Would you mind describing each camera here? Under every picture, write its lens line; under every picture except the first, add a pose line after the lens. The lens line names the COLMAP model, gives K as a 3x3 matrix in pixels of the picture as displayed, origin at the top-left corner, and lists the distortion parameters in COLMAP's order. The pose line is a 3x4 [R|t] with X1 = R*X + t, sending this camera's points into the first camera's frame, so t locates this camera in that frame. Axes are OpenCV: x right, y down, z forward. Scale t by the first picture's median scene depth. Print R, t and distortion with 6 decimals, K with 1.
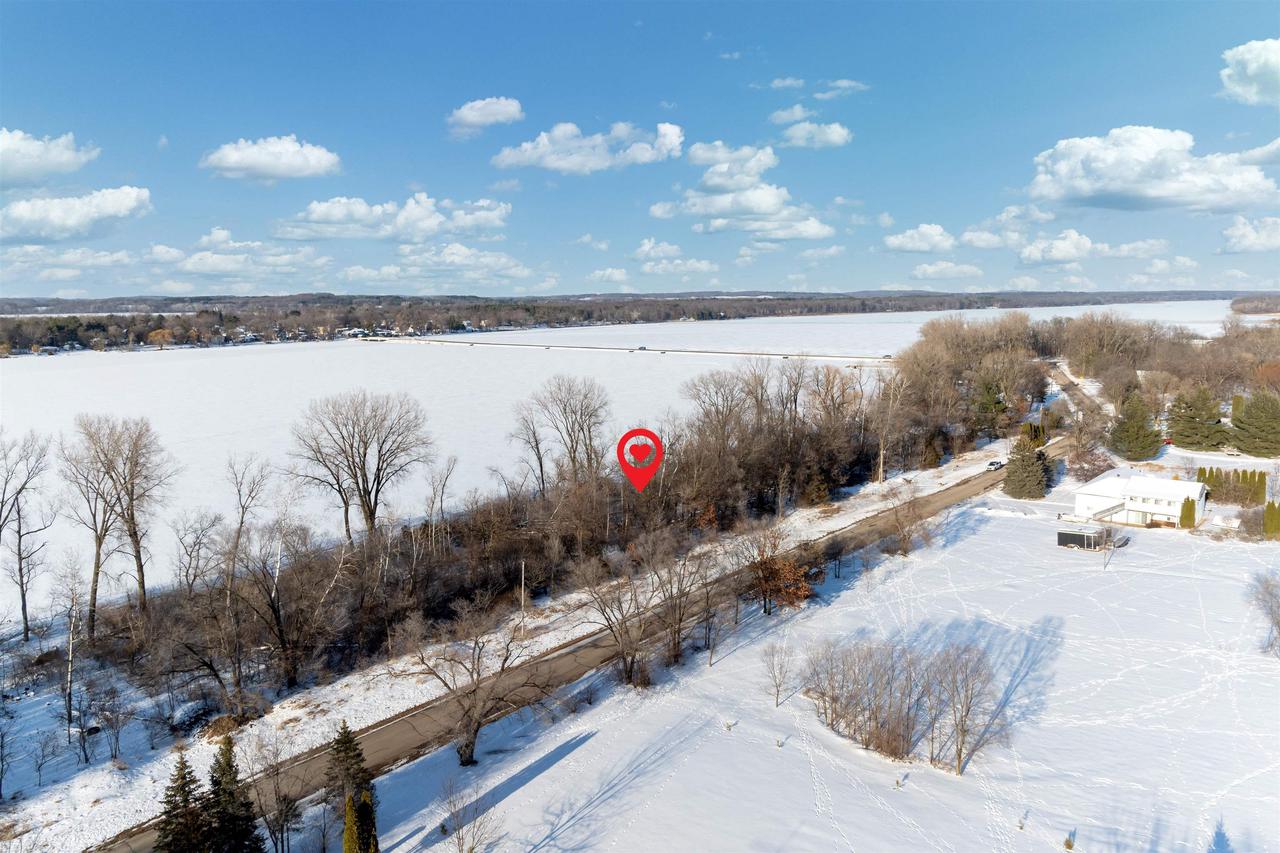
lens RADIAL K [[897.6, 0, 641.8], [0, 897.6, 371.8], [0, 0, 1]] dist [-0.004687, -0.001902]
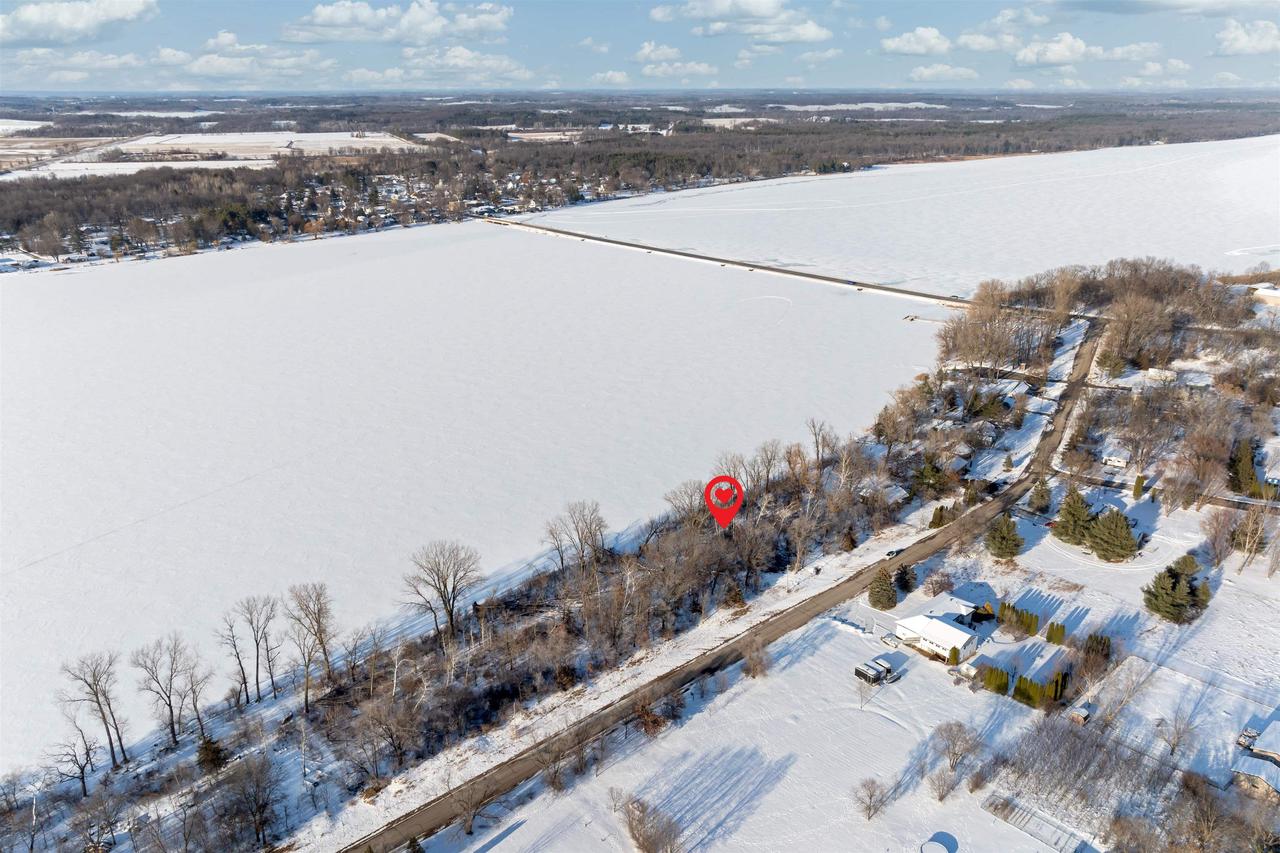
lens RADIAL K [[885.2, 0, 640.0], [0, 885.2, 426.5], [0, 0, 1]] dist [-0.004981, -0.004643]
pose [[0.988330, 0.057530, -0.141048, 0.040332], [-0.017608, 0.962881, 0.269353, -0.095657], [0.151308, -0.263726, 0.952657, -0.067113]]
